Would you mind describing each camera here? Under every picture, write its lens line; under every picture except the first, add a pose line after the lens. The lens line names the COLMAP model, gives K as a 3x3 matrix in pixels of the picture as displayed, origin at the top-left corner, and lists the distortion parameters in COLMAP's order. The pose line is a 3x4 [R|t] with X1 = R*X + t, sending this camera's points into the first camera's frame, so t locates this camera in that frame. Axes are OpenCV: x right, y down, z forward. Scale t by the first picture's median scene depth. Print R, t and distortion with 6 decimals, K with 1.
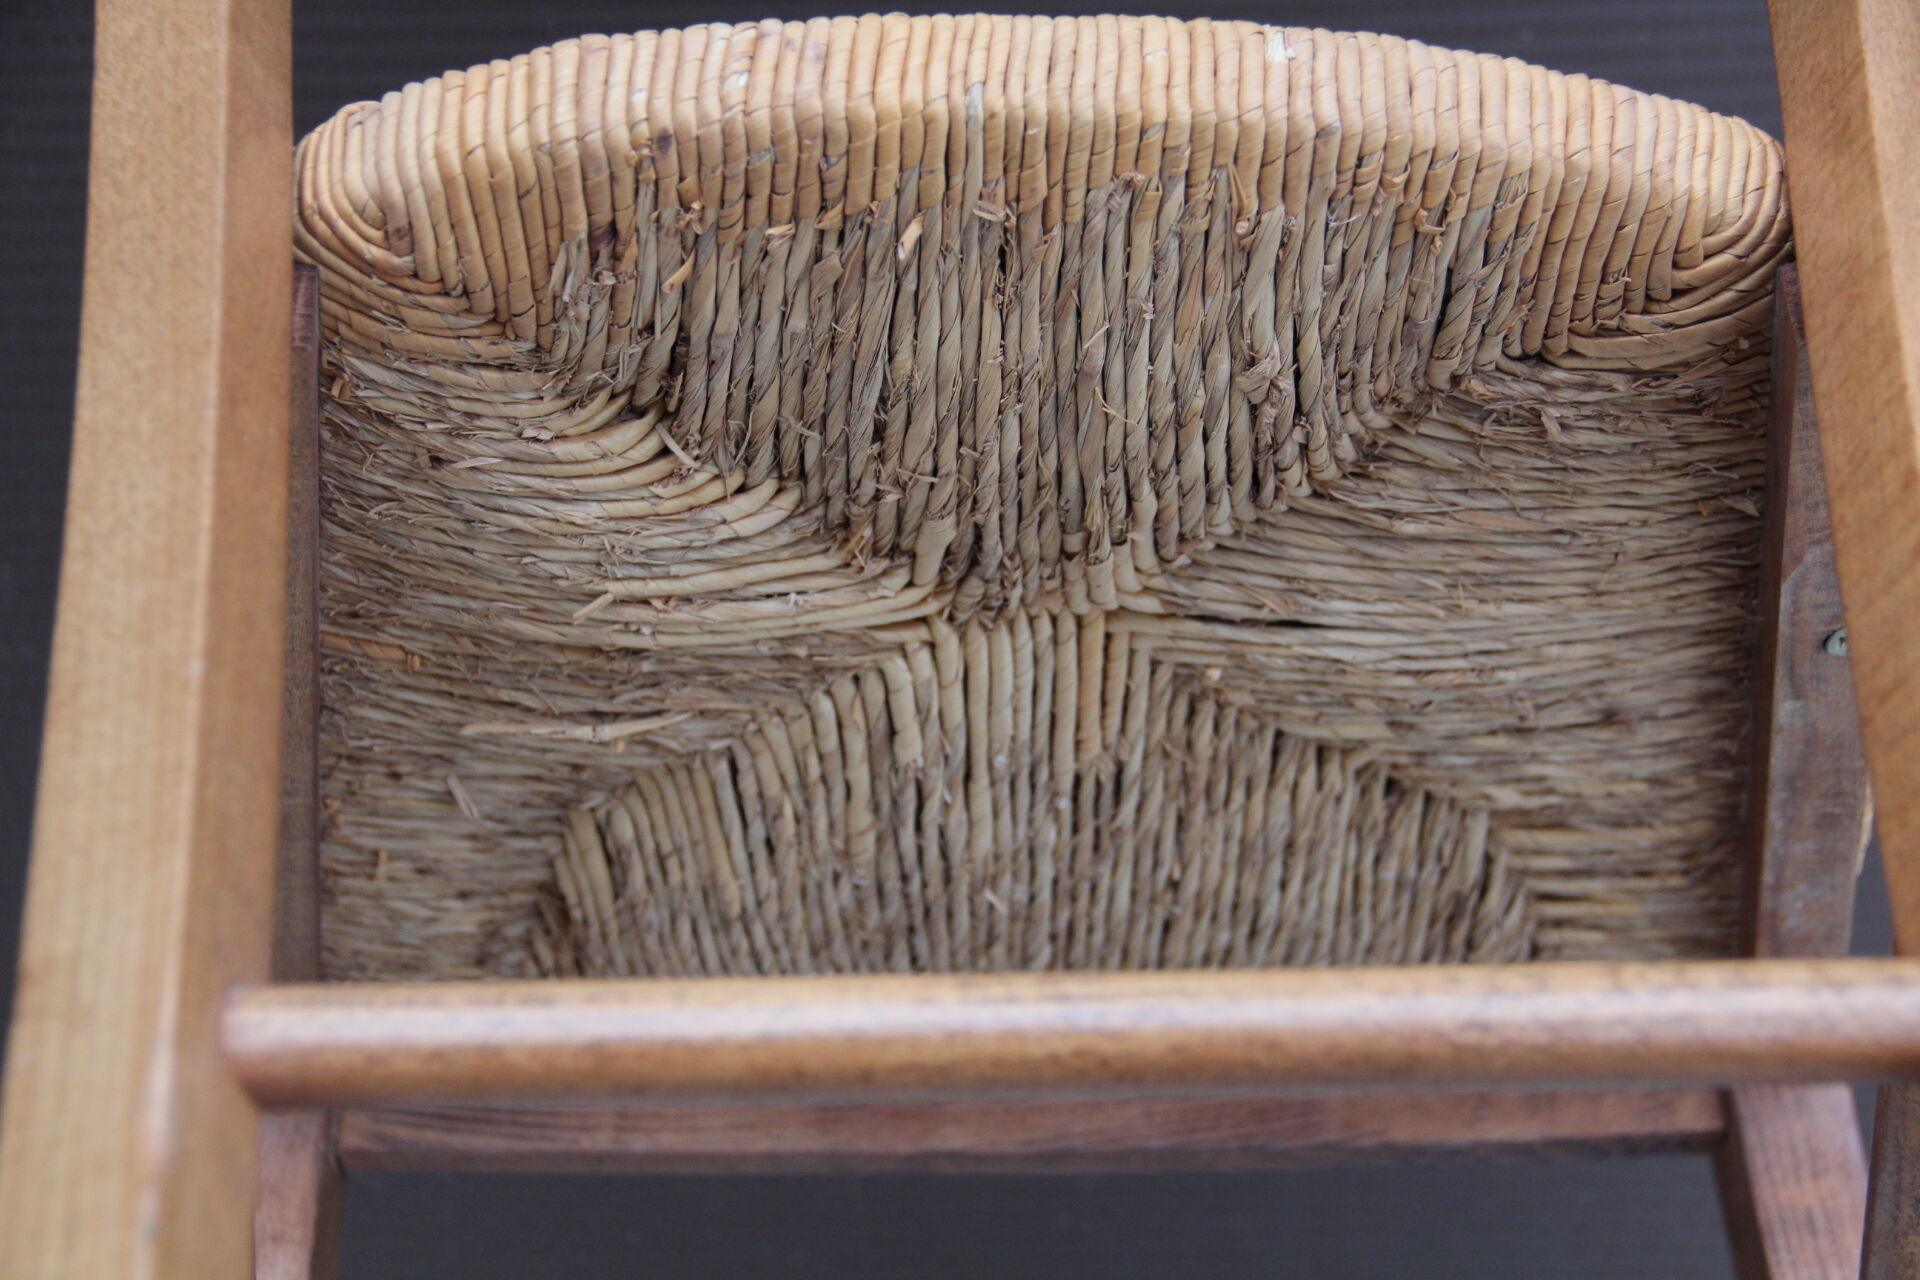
lens RADIAL K [[3286.1, 0, 977.6], [0, 3286.1, 654.3], [0, 0, 1]] dist [0.107730, 0.000000]
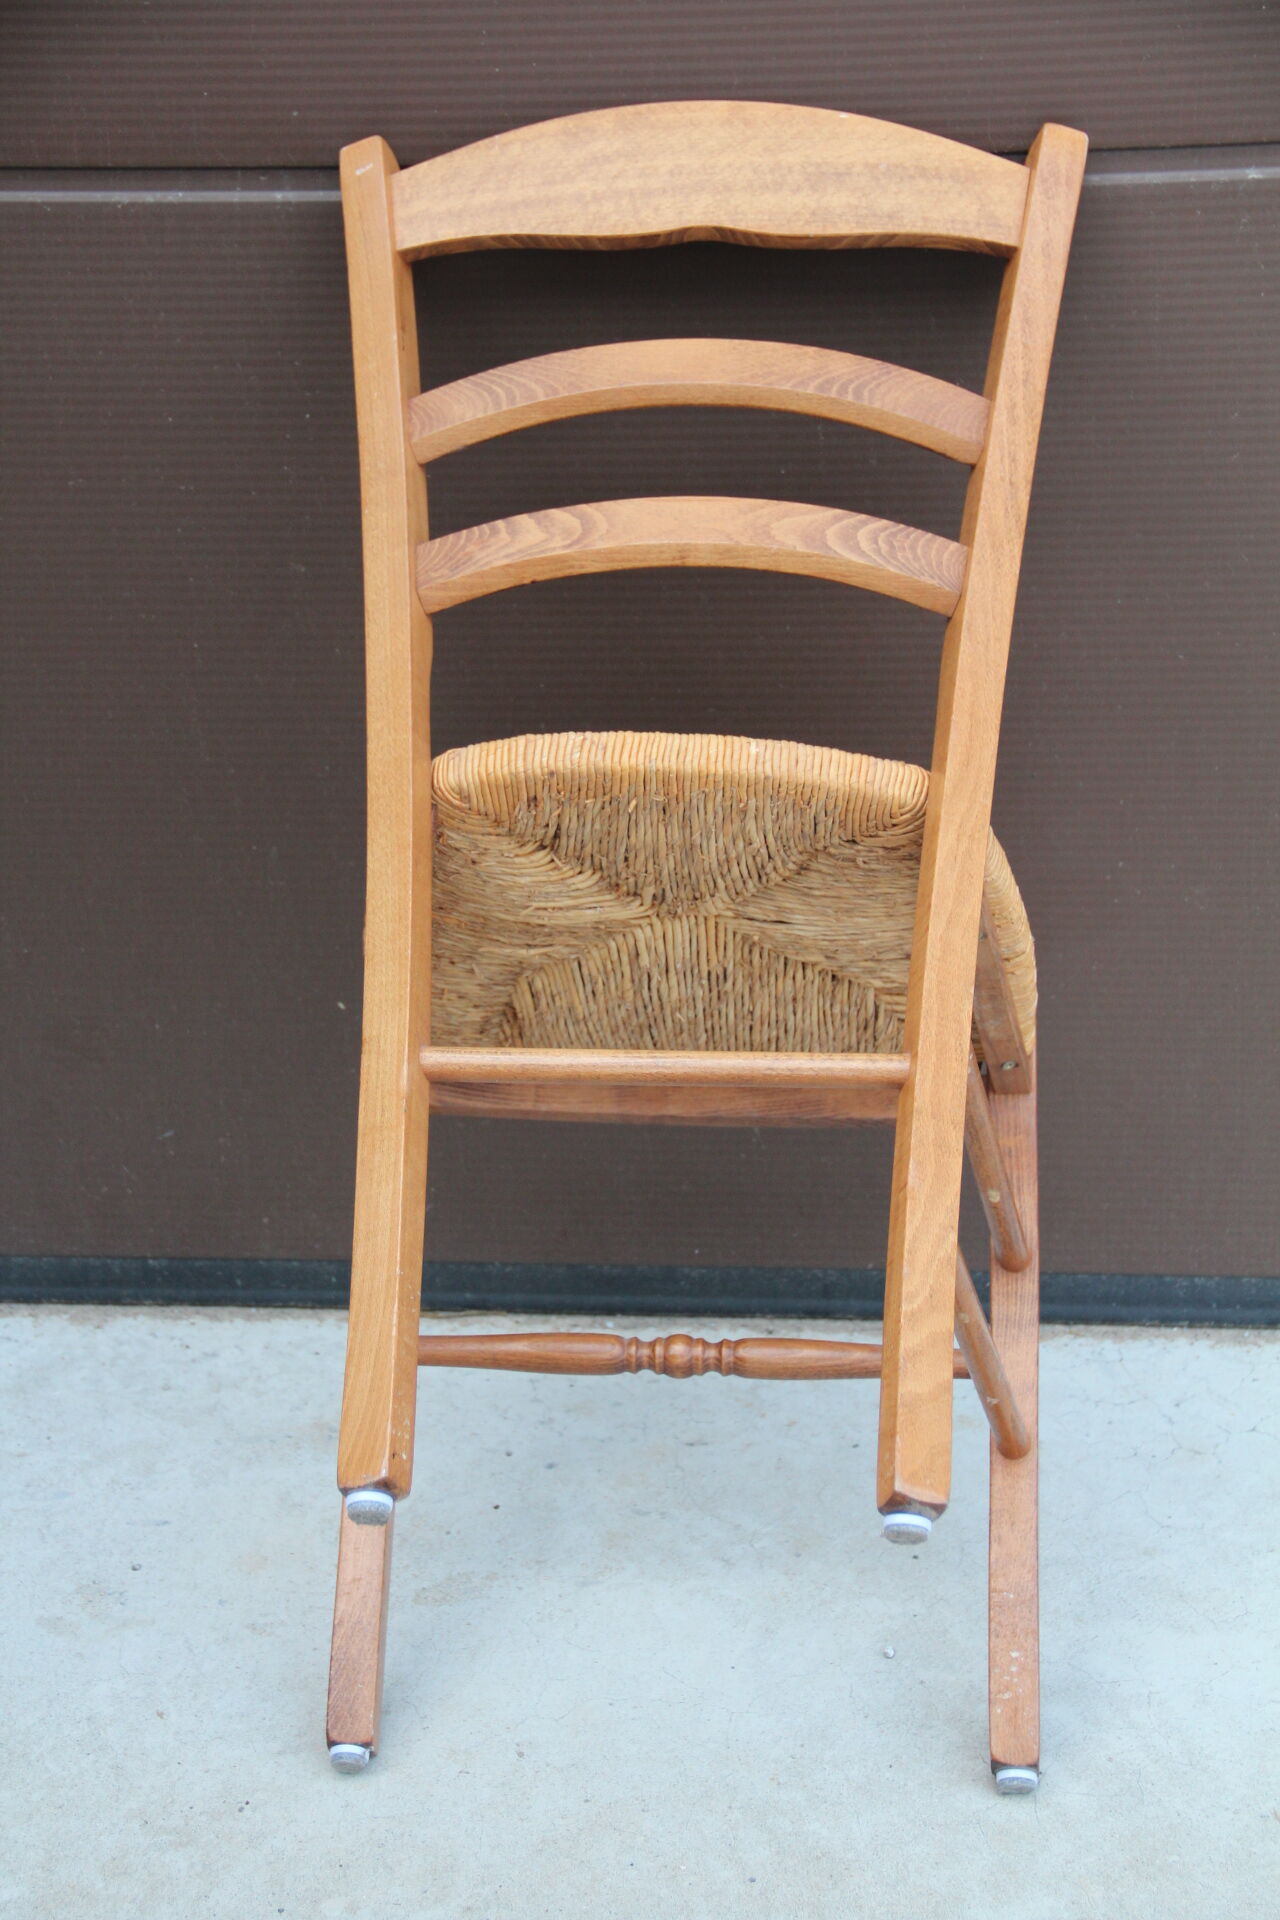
lens RADIAL K [[3286.1, 0, 634.9], [0, 3286.1, 956.0], [0, 0, 1]] dist [0.107730, 0.000000]
pose [[0.995587, 0.030220, -0.088840, 0.234381], [-0.022902, 0.996347, 0.082270, -0.218323], [0.091001, -0.079872, 0.992643, -1.851900]]
